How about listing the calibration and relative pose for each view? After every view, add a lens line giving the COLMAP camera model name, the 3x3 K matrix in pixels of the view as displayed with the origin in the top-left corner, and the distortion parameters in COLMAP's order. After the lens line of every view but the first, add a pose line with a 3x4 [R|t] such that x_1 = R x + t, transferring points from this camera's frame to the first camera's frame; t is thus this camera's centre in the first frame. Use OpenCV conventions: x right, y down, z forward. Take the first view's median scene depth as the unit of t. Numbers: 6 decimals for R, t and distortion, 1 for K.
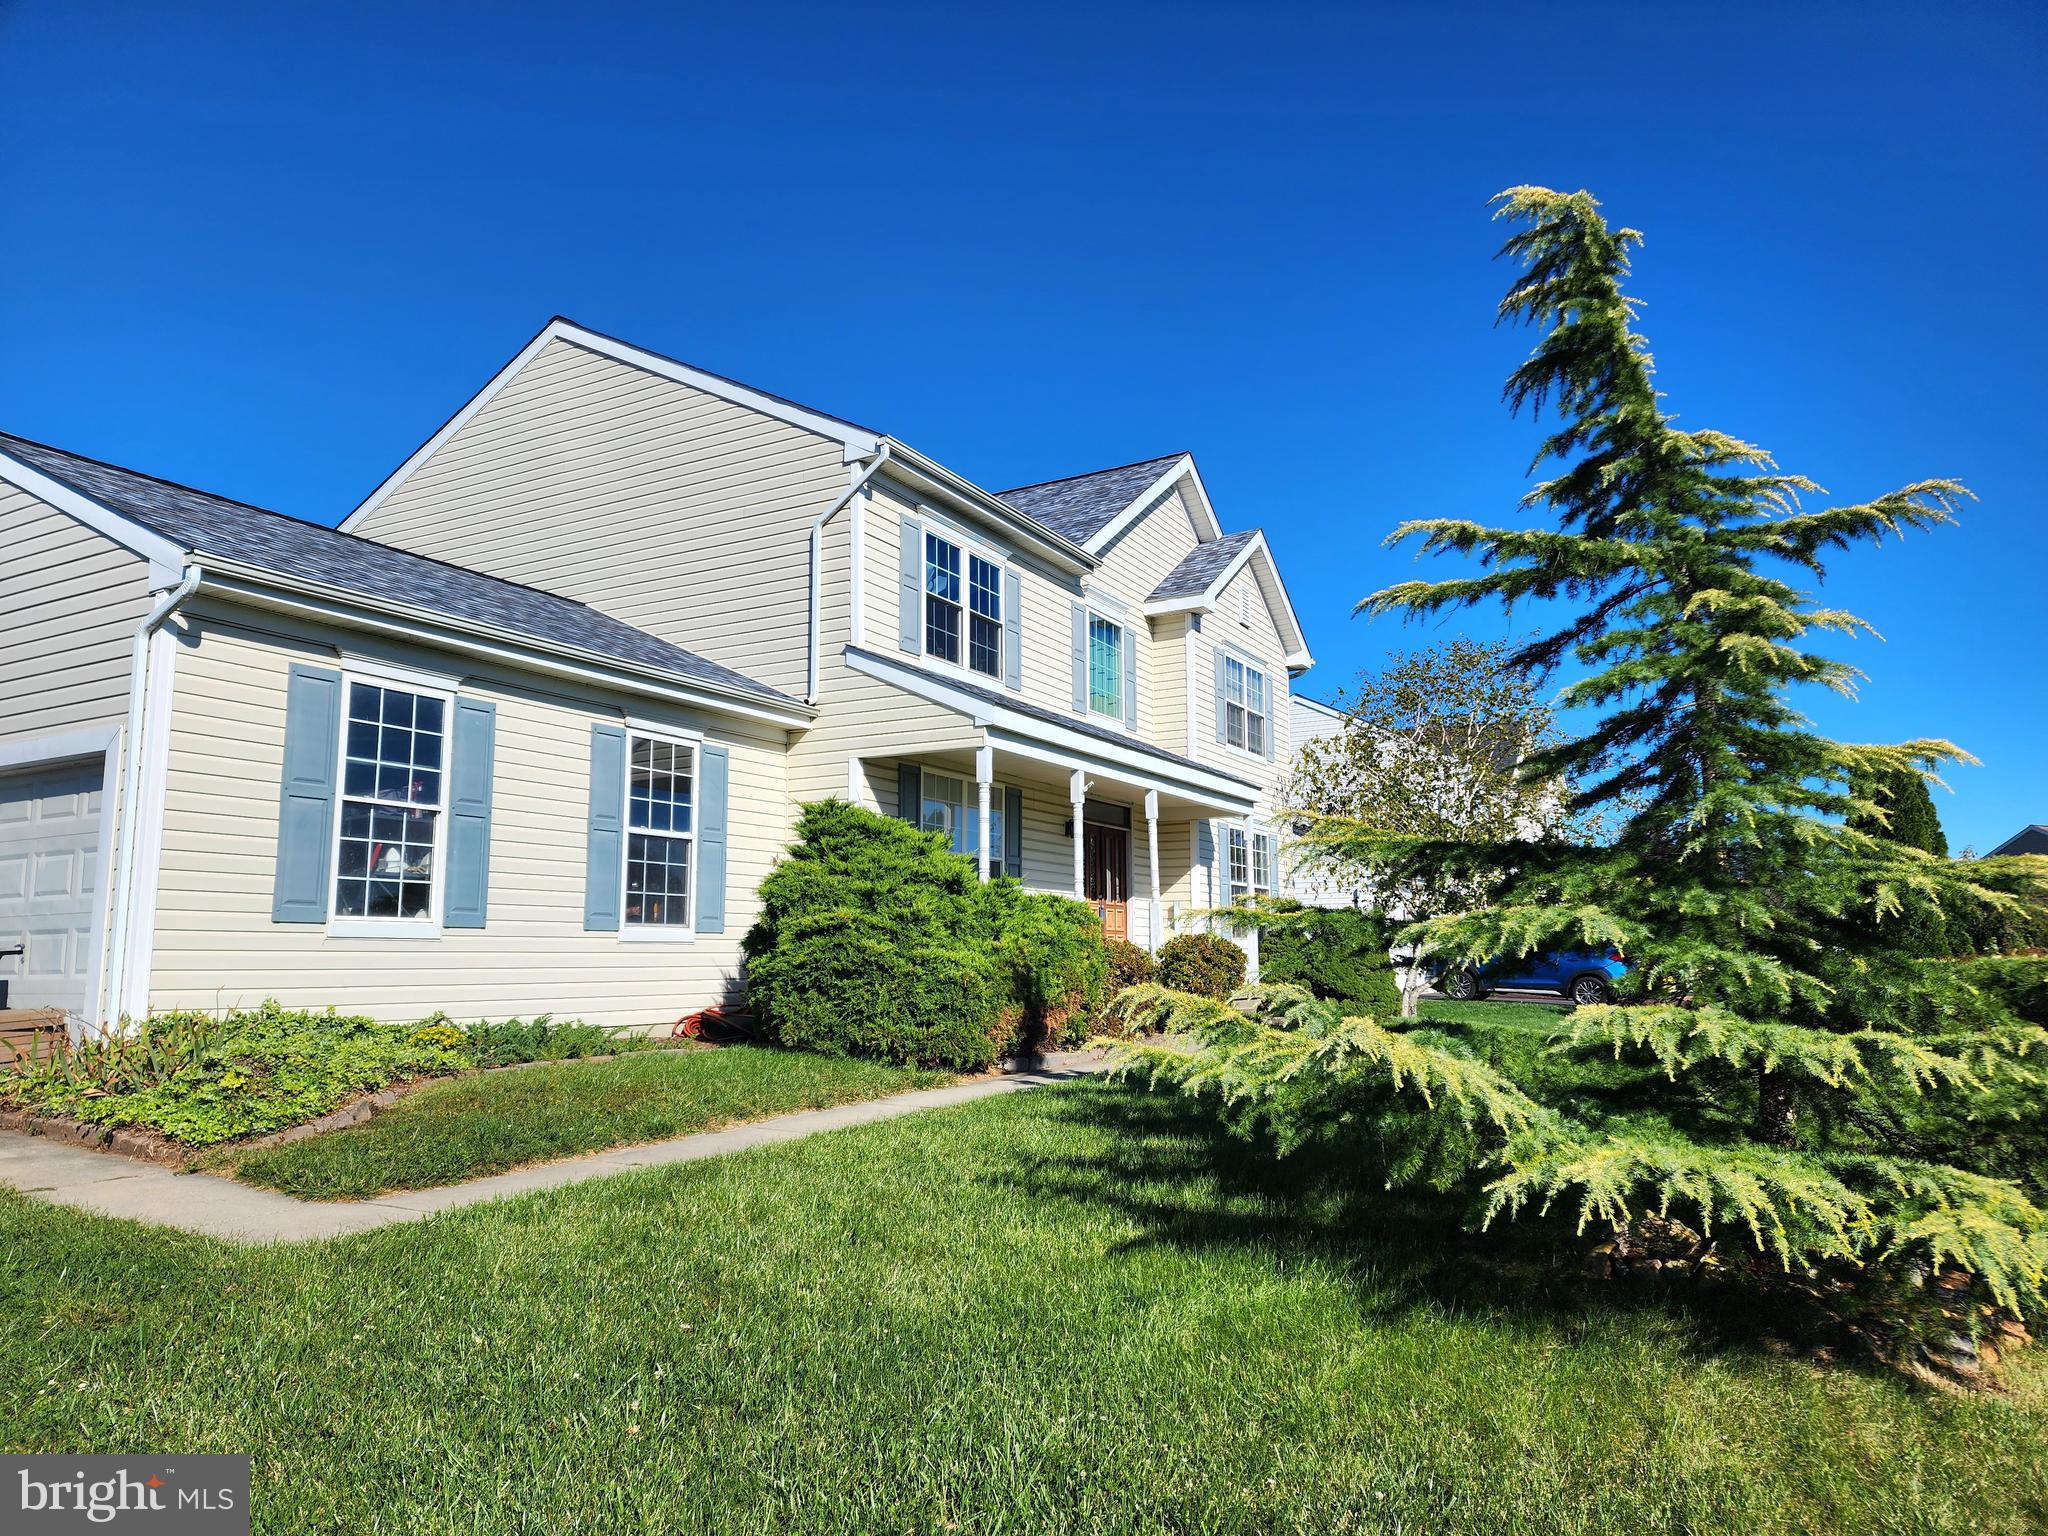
lens RADIAL K [[1369.0, 0, 1027.5], [0, 1369.0, 751.5], [0, 0, 1]] dist [0.091089, -0.089523]
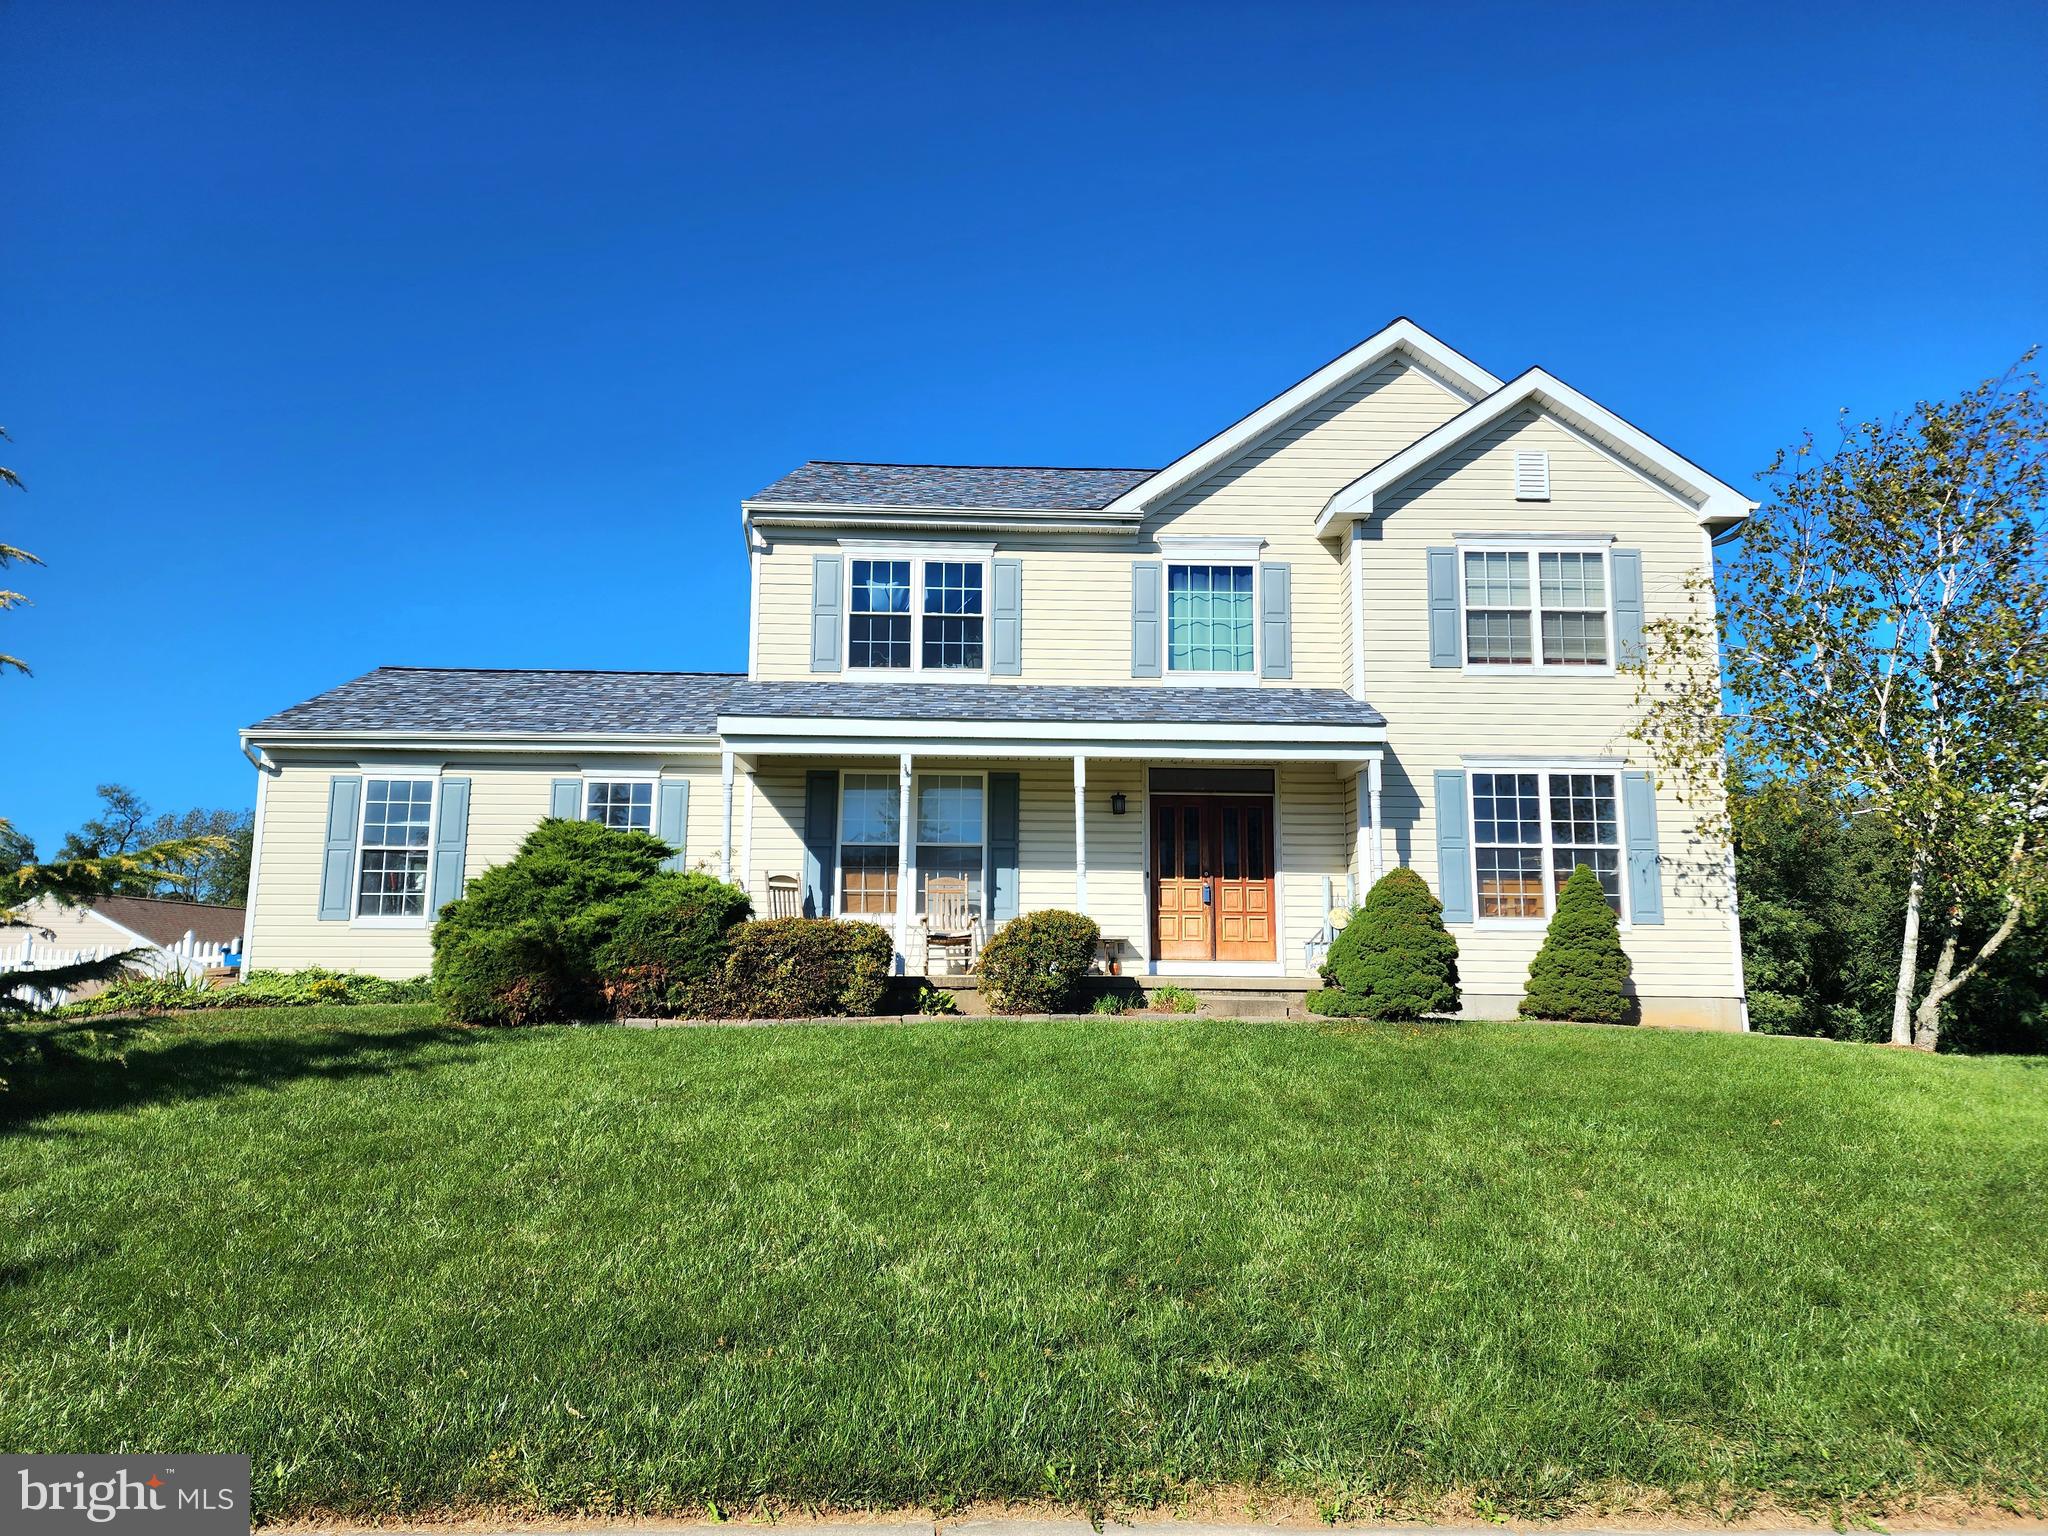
lens RADIAL K [[1369.0, 0, 1027.5], [0, 1369.0, 751.5], [0, 0, 1]] dist [0.091089, -0.089523]
pose [[0.511316, -0.134511, -0.848801, 0.940253], [0.121580, 0.989063, -0.083499, 0.106524], [0.850749, -0.060503, 0.522077, 0.535249]]
